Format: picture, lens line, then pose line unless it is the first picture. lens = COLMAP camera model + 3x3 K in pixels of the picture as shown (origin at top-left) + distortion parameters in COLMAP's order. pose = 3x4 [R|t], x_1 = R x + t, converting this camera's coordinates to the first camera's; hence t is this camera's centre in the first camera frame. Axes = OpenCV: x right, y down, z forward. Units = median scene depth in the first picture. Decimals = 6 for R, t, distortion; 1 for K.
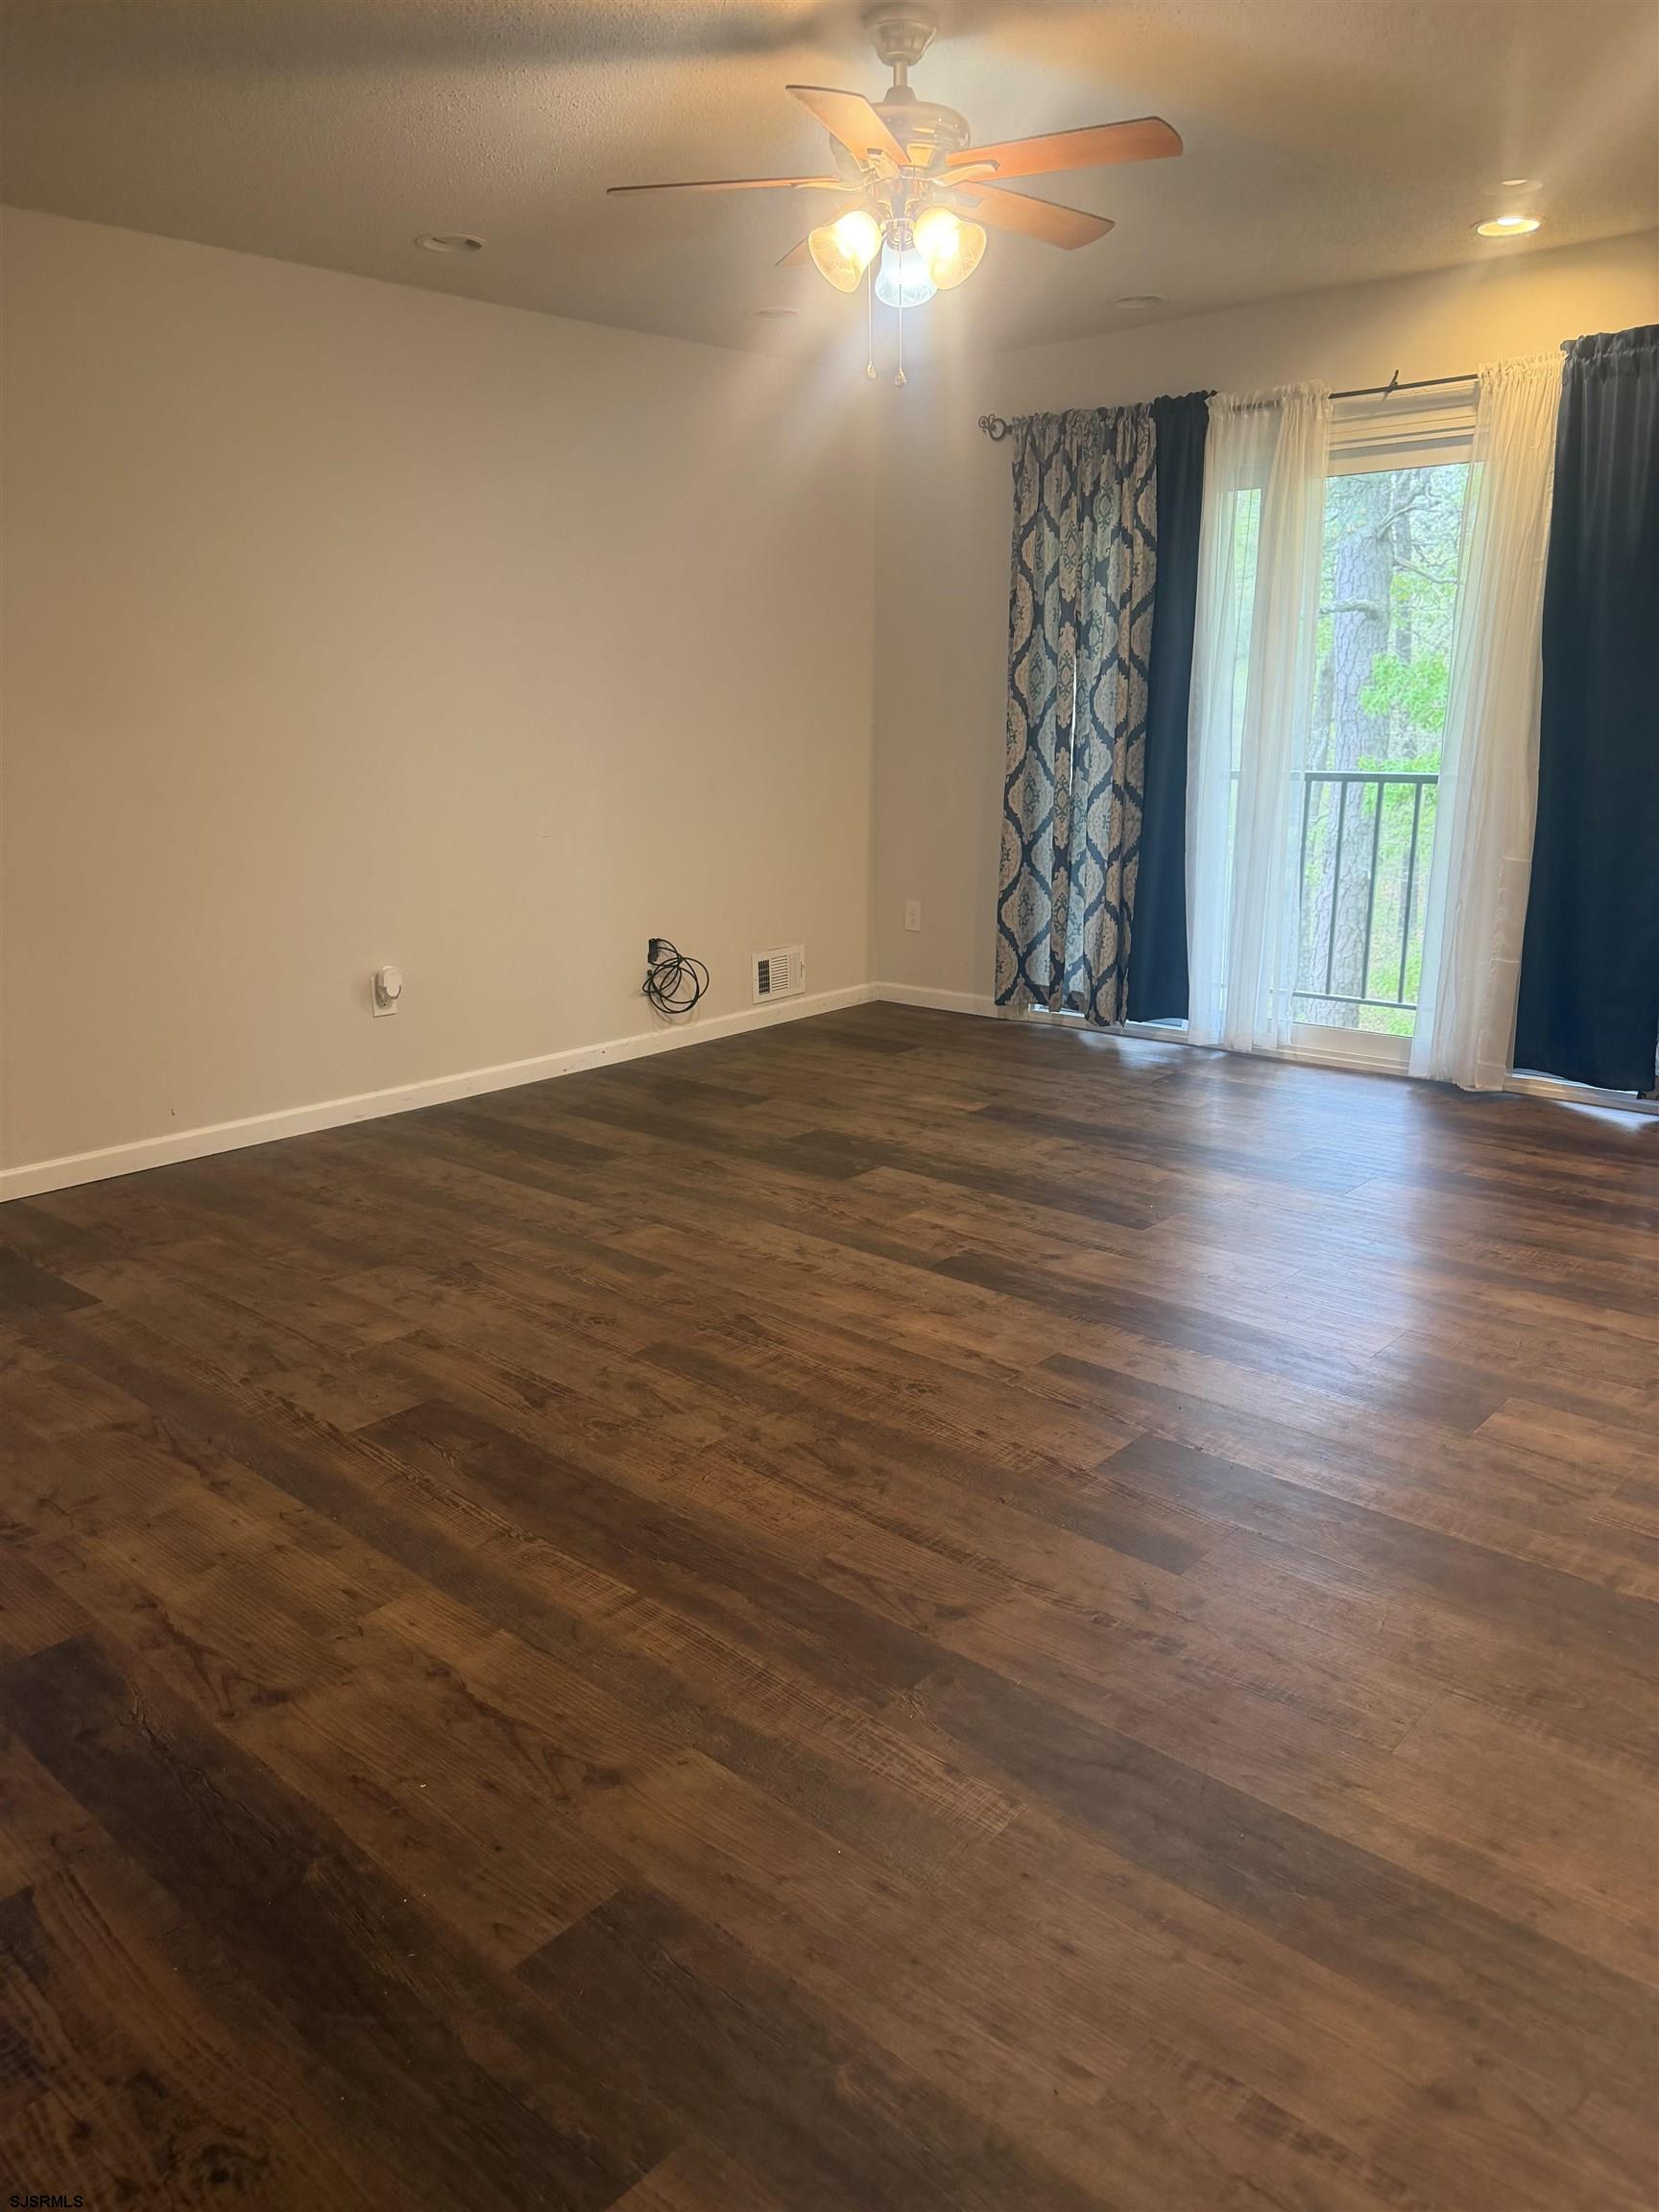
lens RADIAL K [[1561.9, 0, 825.8], [0, 1561.9, 1092.6], [0, 0, 1]] dist [0.049752, -0.062835]
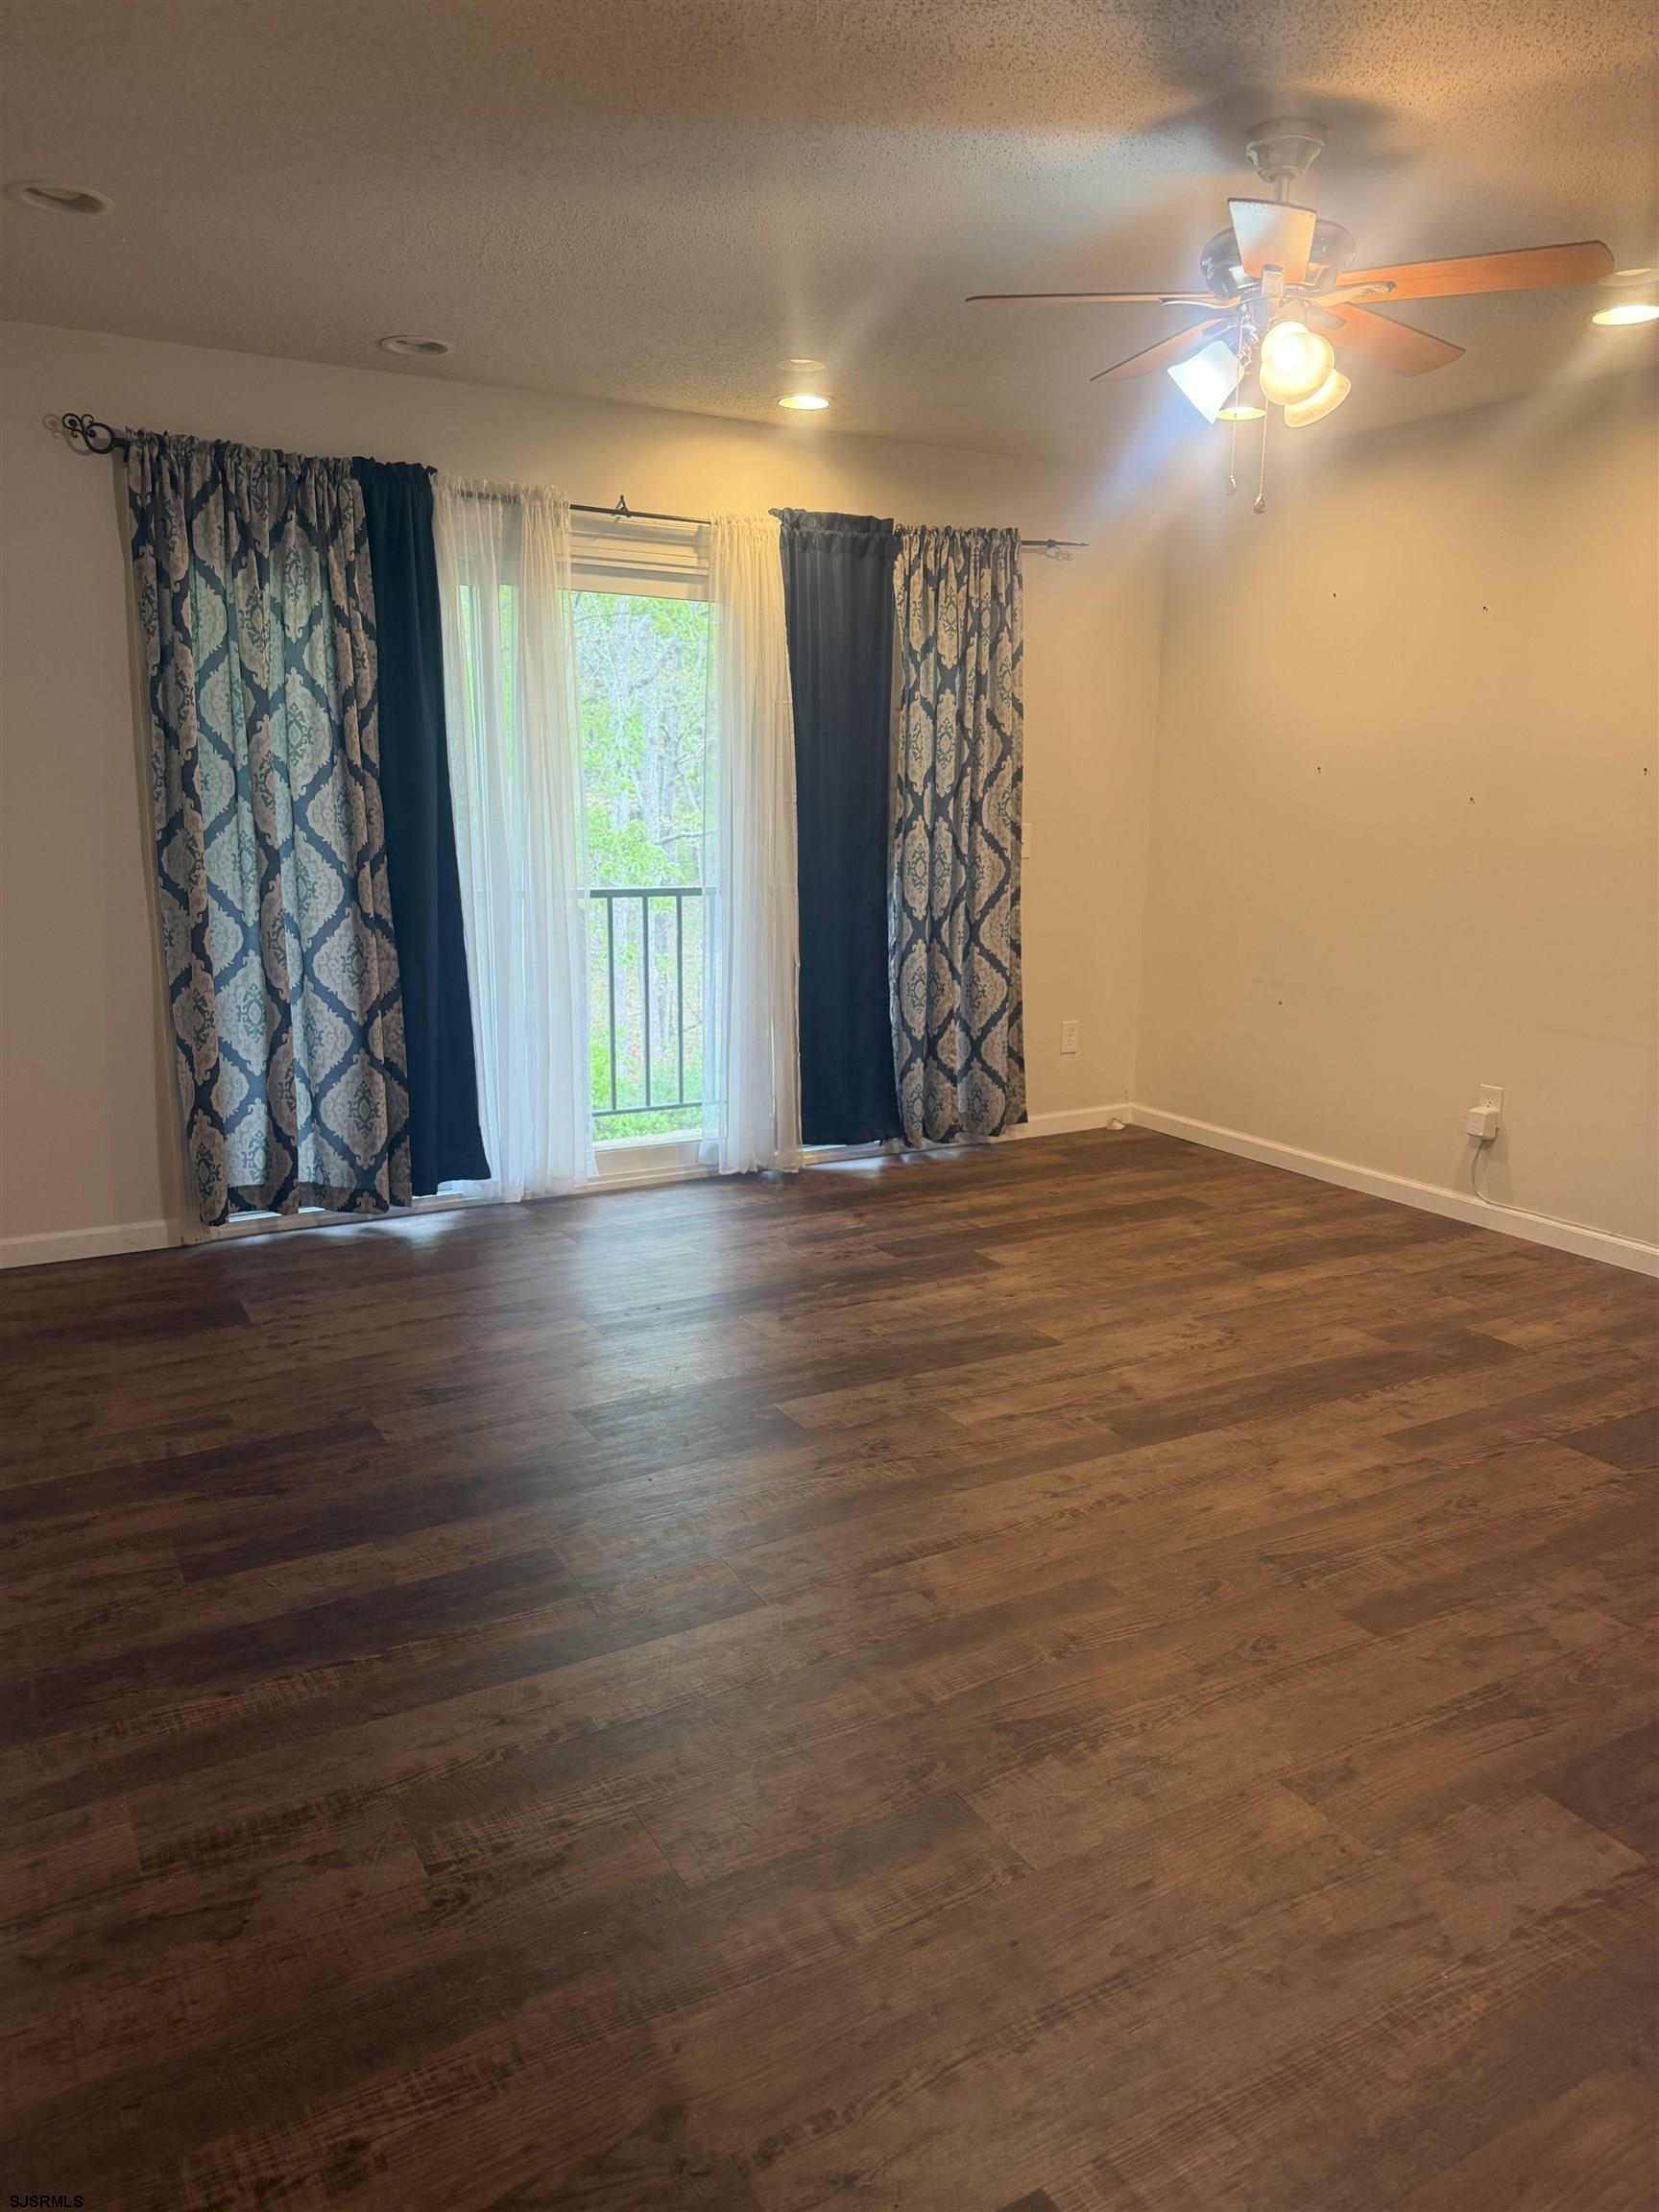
lens RADIAL K [[1561.9, 0, 815.0], [0, 1561.9, 1108.8], [0, 0, 1]] dist [0.049752, -0.062835]
pose [[0.310176, -0.182995, 0.932901, -0.623133], [0.216696, 0.969076, 0.118042, -0.175507], [-0.925653, 0.165542, 0.340239, 0.626270]]
